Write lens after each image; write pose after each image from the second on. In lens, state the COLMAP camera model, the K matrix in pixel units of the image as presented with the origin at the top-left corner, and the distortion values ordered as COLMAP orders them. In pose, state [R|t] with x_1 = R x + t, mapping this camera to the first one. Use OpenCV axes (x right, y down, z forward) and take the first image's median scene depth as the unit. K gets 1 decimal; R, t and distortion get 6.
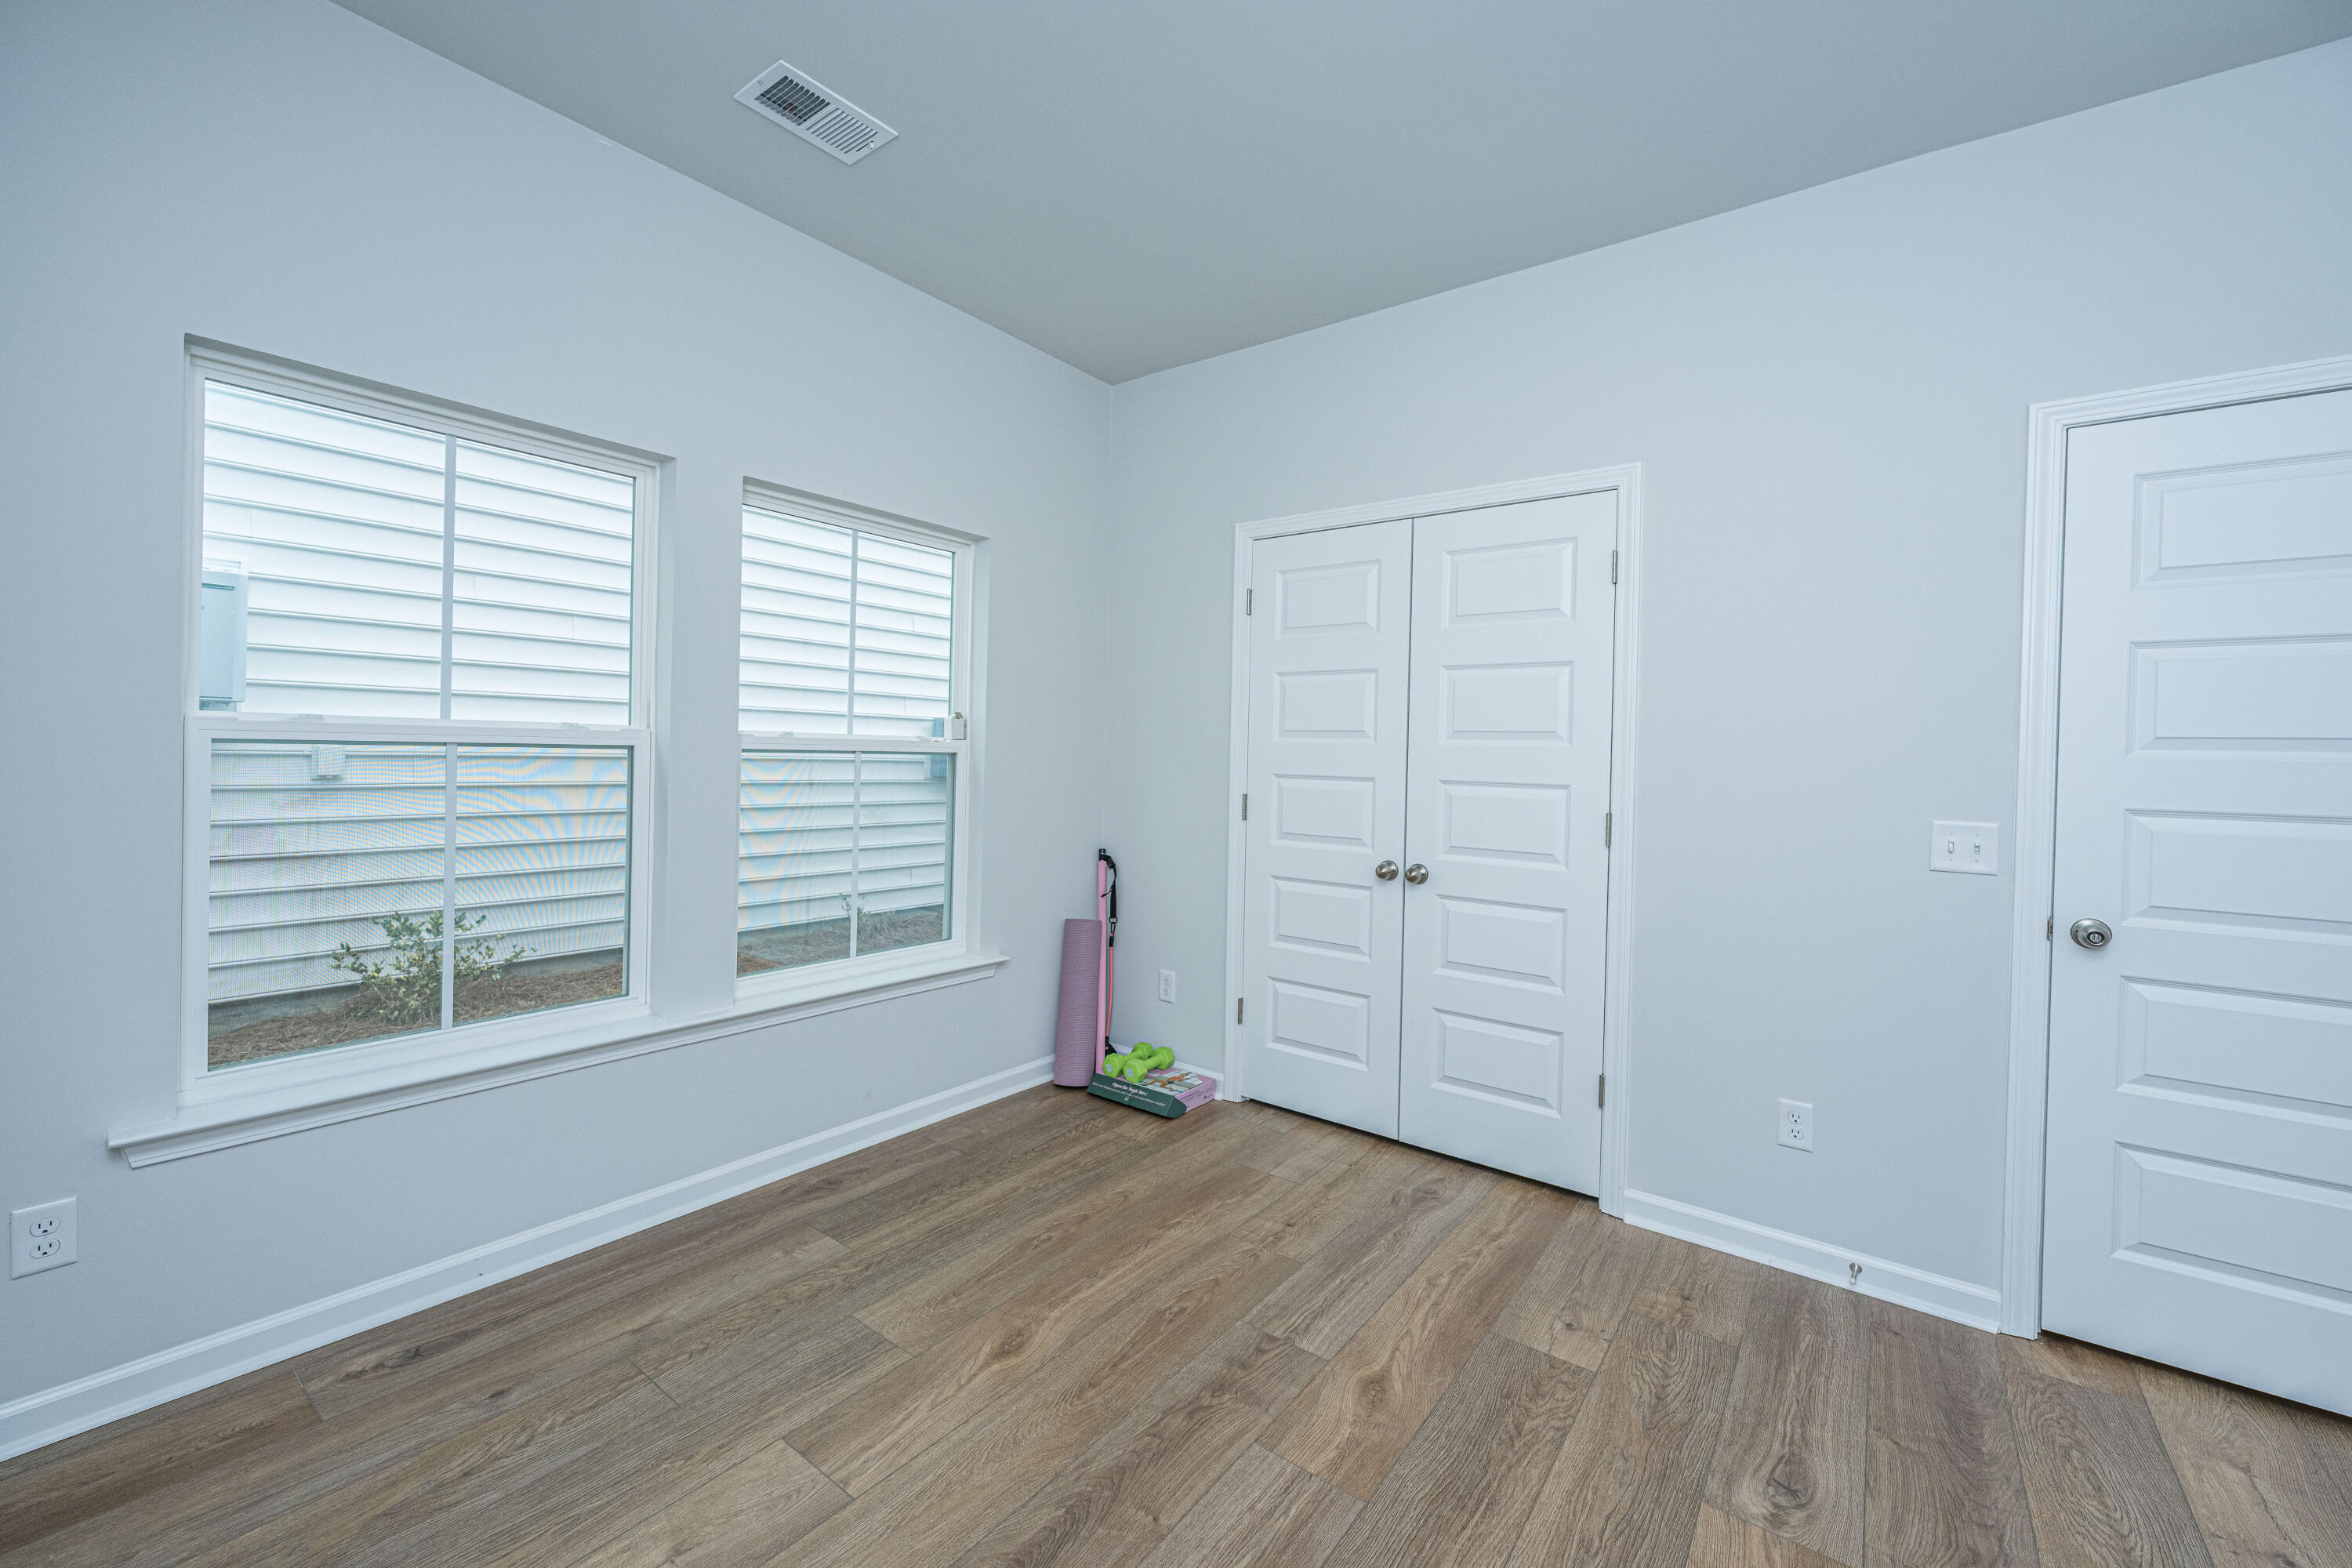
lens RADIAL K [[933.3, 0, 1173.9], [0, 933.3, 765.9], [0, 0, 1]] dist [-0.001419, 0.000500]
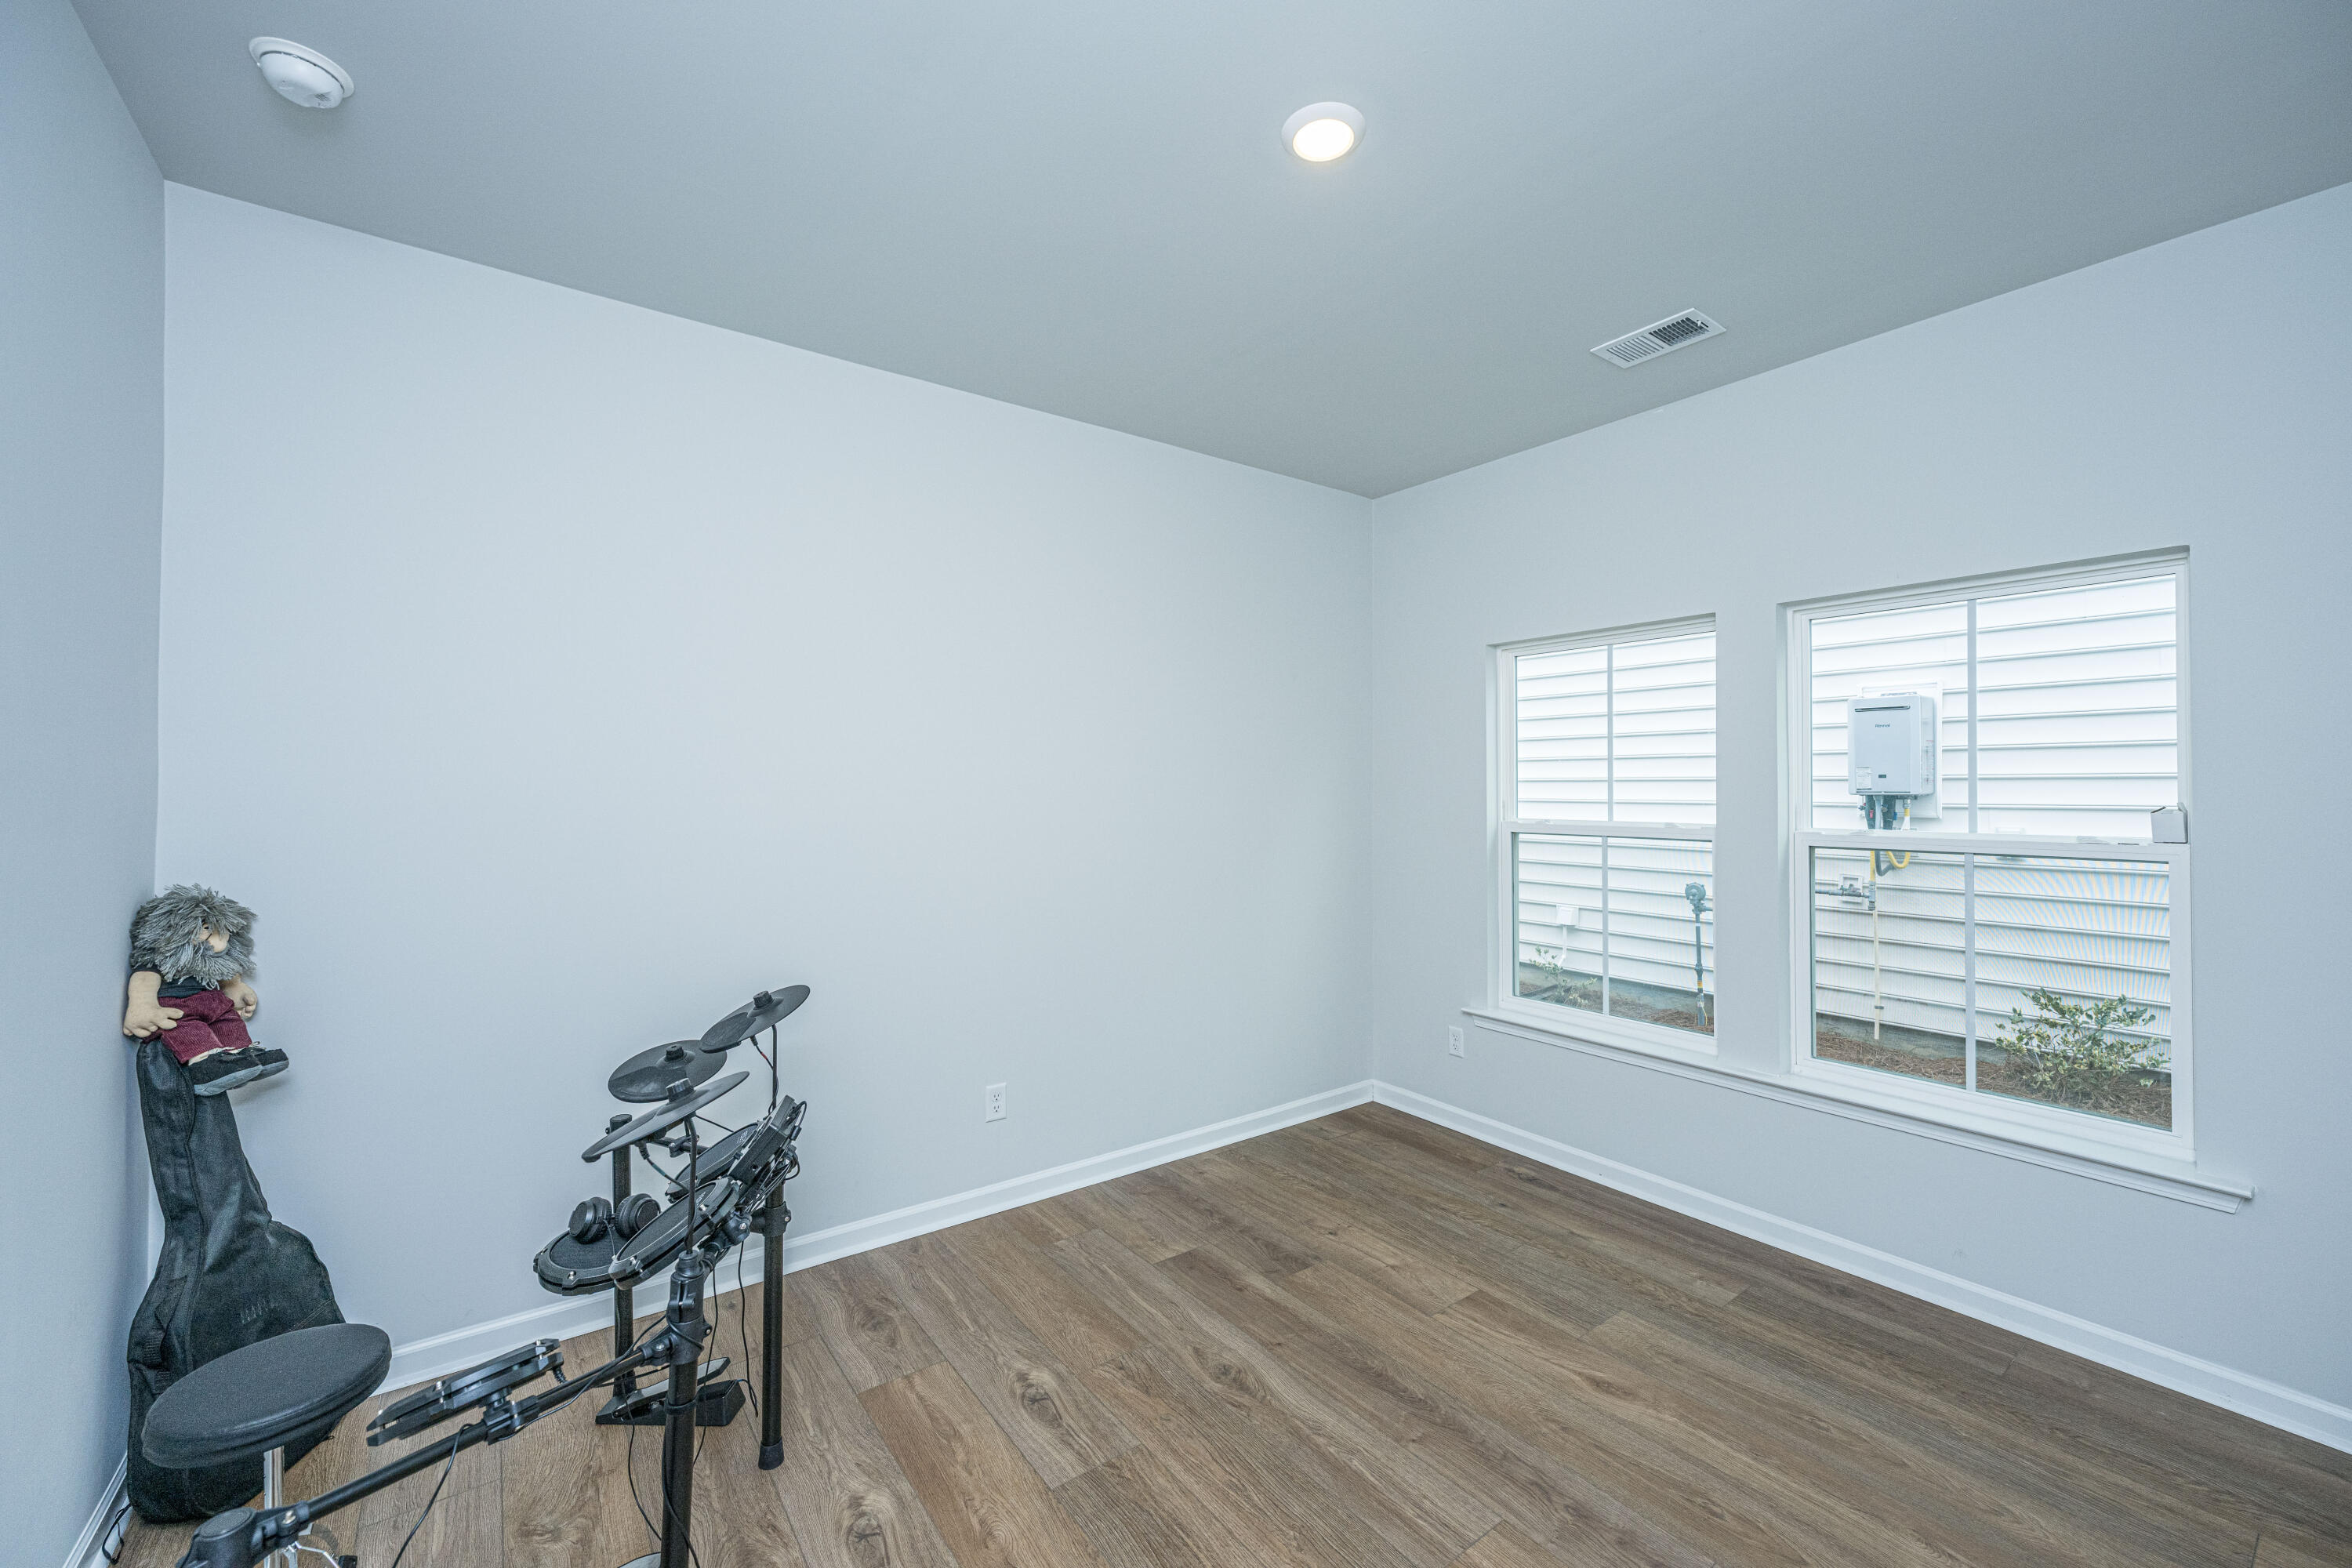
lens RADIAL K [[933.3, 0, 1173.9], [0, 933.3, 765.9], [0, 0, 1]] dist [-0.001419, 0.000500]
pose [[-0.275230, -0.044489, -0.960348, 0.948971], [-0.023706, 0.998939, -0.039483, -0.058929], [0.961086, 0.011900, -0.275993, 0.704898]]
